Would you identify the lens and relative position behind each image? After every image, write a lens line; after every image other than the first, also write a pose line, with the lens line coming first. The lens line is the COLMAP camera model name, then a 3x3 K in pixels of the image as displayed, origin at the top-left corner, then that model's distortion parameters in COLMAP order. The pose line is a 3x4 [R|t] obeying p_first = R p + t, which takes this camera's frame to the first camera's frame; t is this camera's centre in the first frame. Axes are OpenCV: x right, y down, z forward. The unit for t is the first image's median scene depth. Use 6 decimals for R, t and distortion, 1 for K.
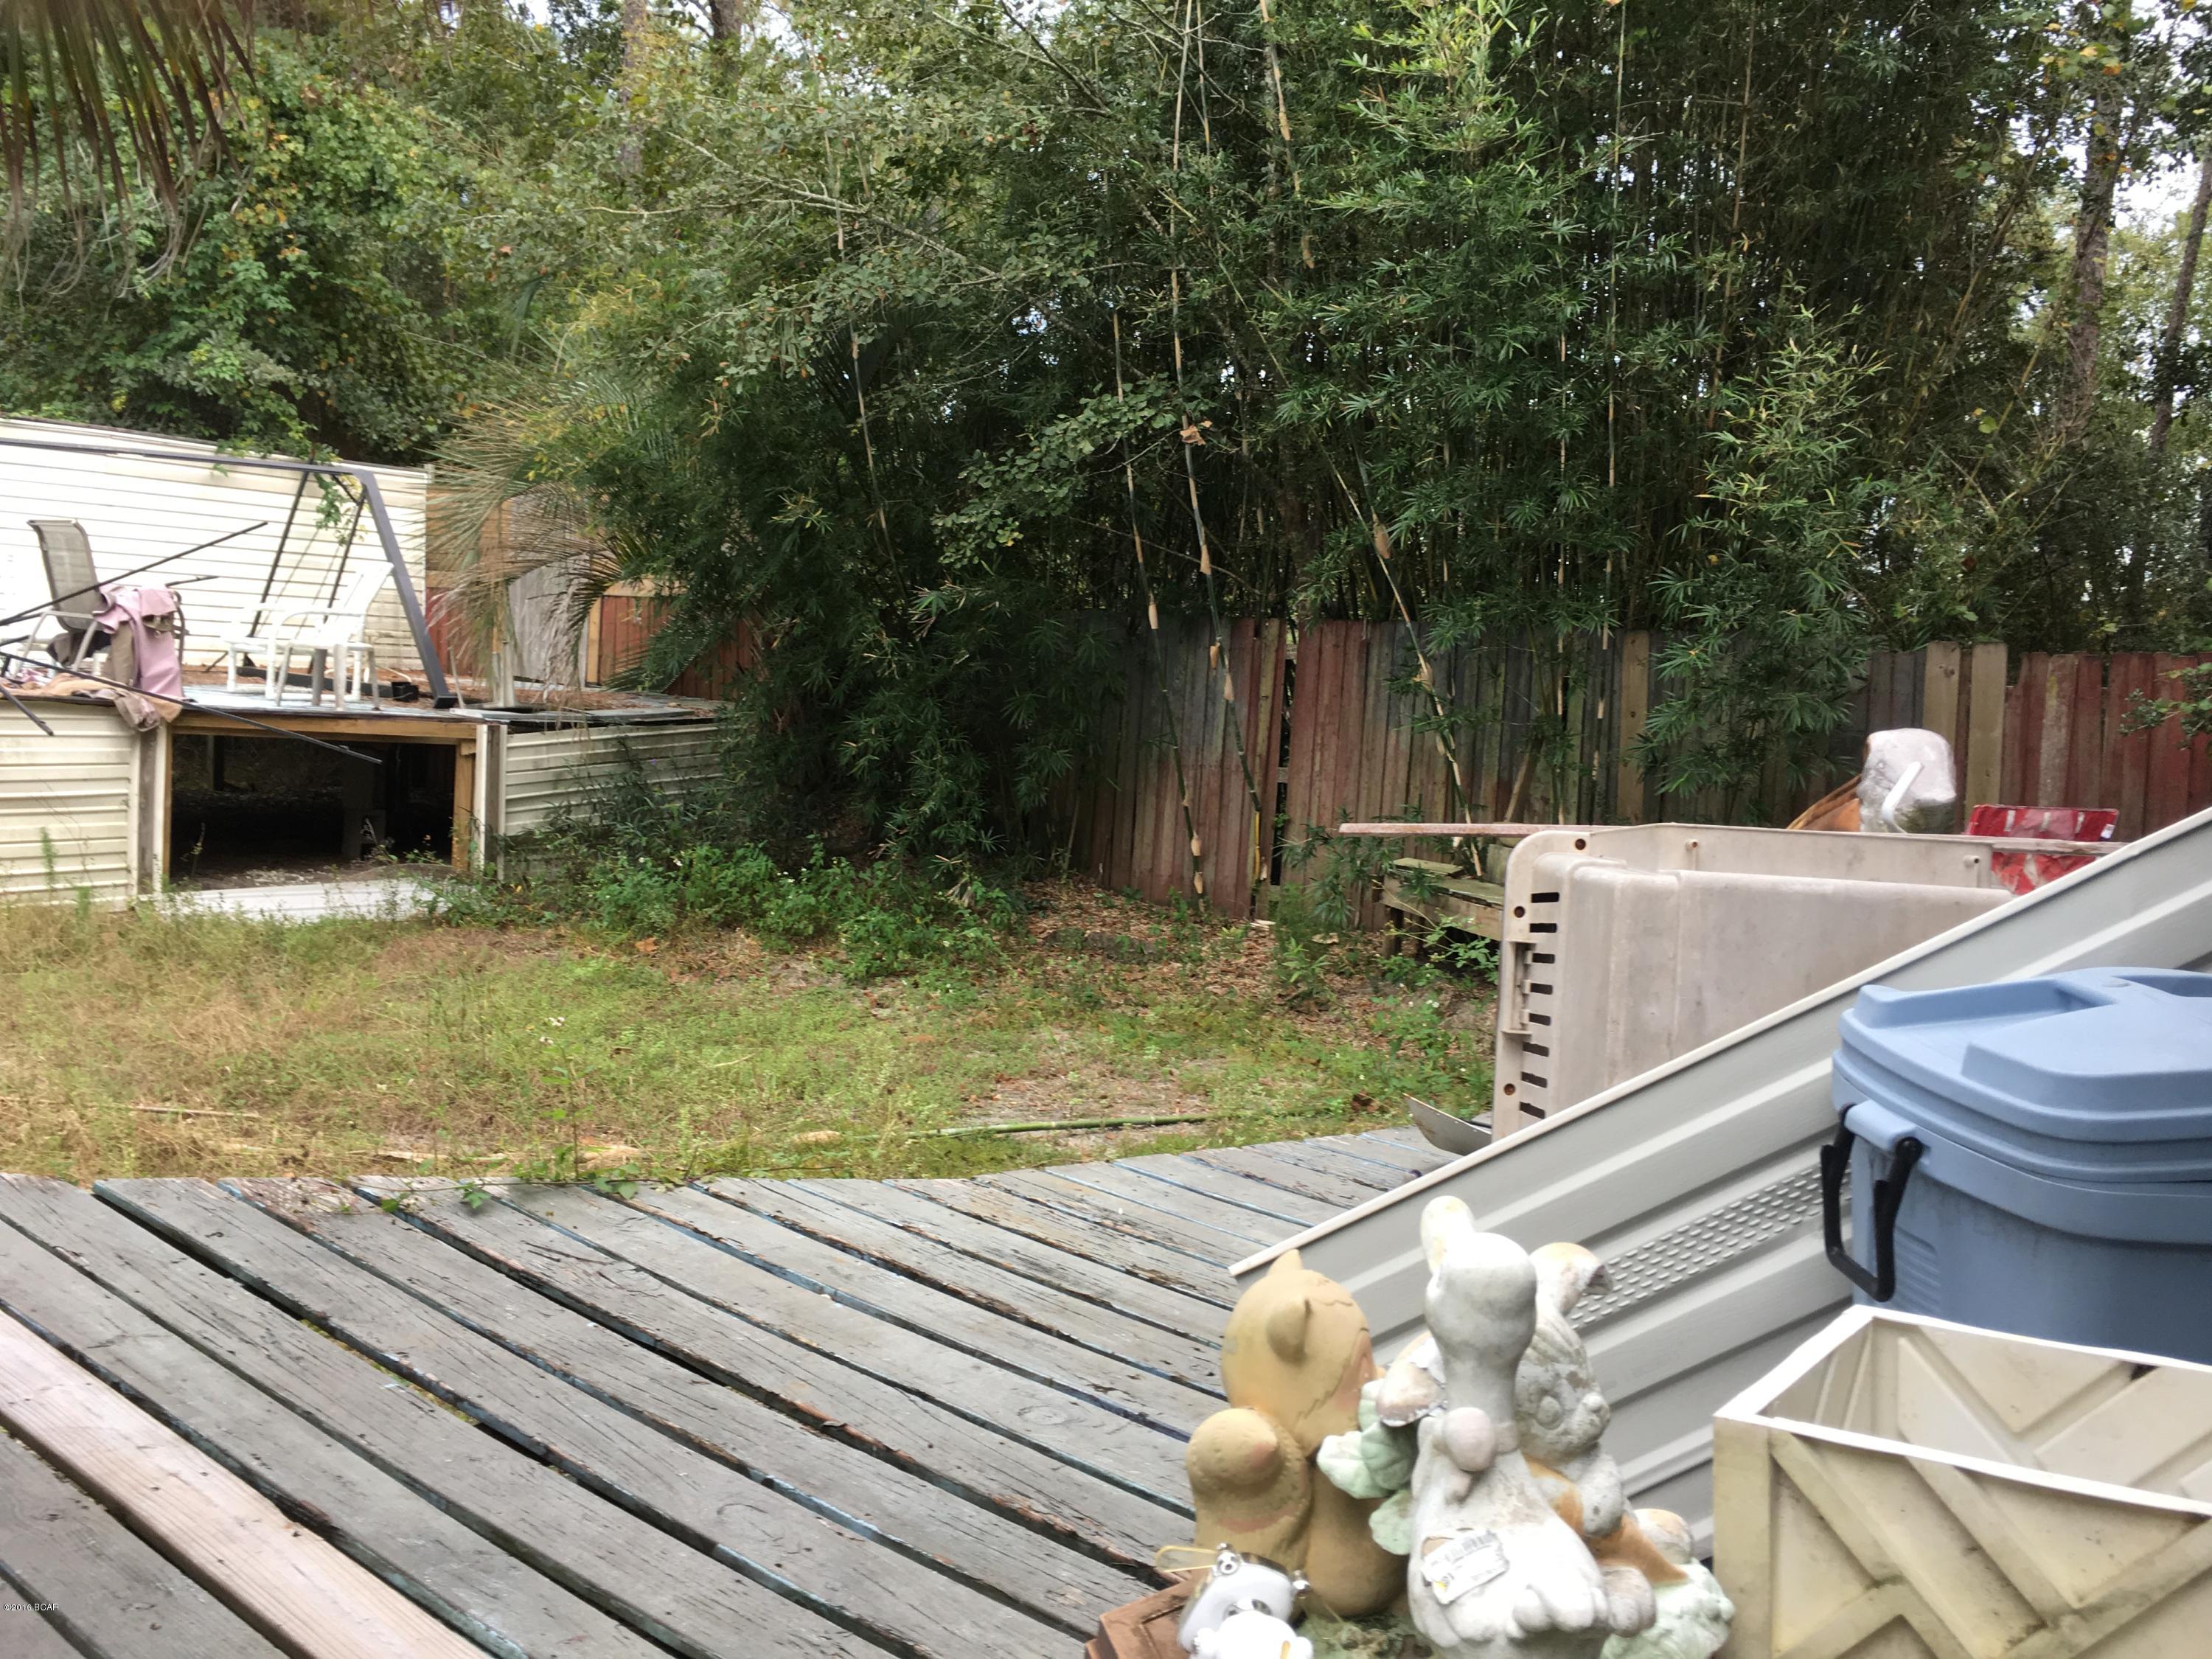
lens RADIAL K [[1890.2, 0, 1109.4], [0, 1890.2, 813.7], [0, 0, 1]] dist [0.084852, -0.108815]
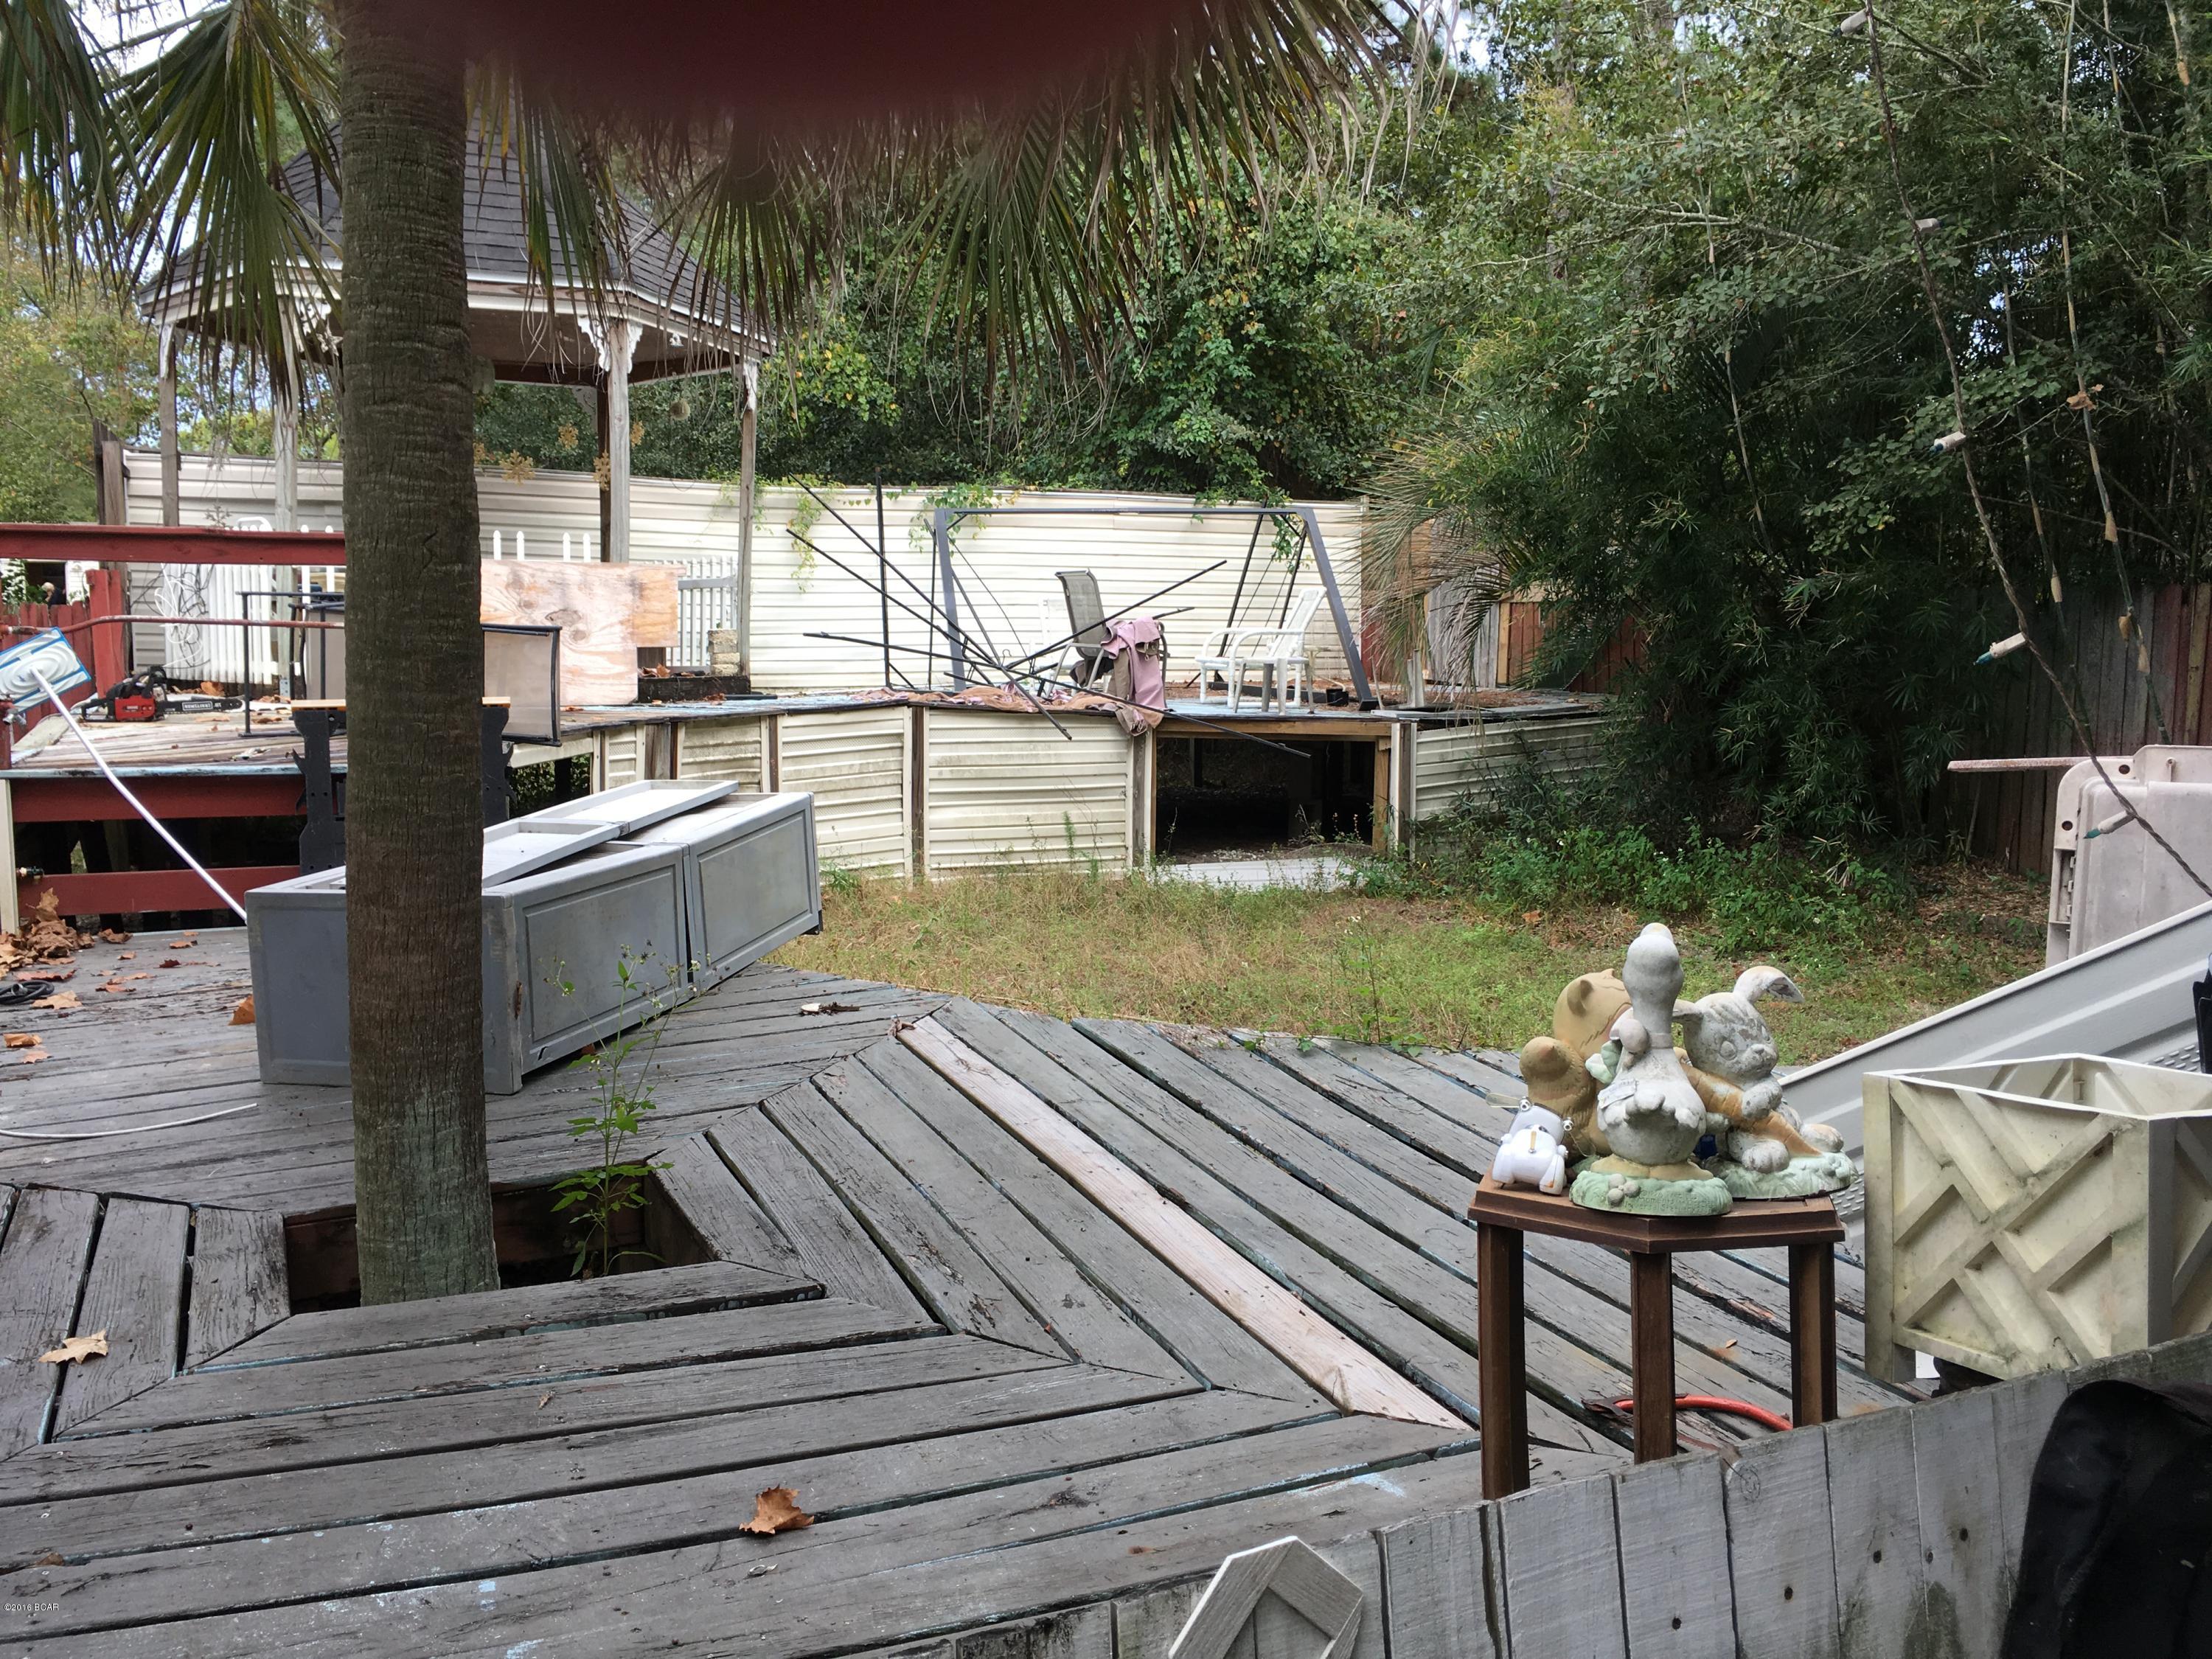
lens RADIAL K [[1890.2, 0, 1109.4], [0, 1890.2, 813.7], [0, 0, 1]] dist [0.084852, -0.108815]
pose [[0.881303, -0.005359, -0.472521, 0.063519], [0.004751, 0.999986, -0.002480, 0.010877], [0.472527, -0.000059, 0.881316, -0.093686]]
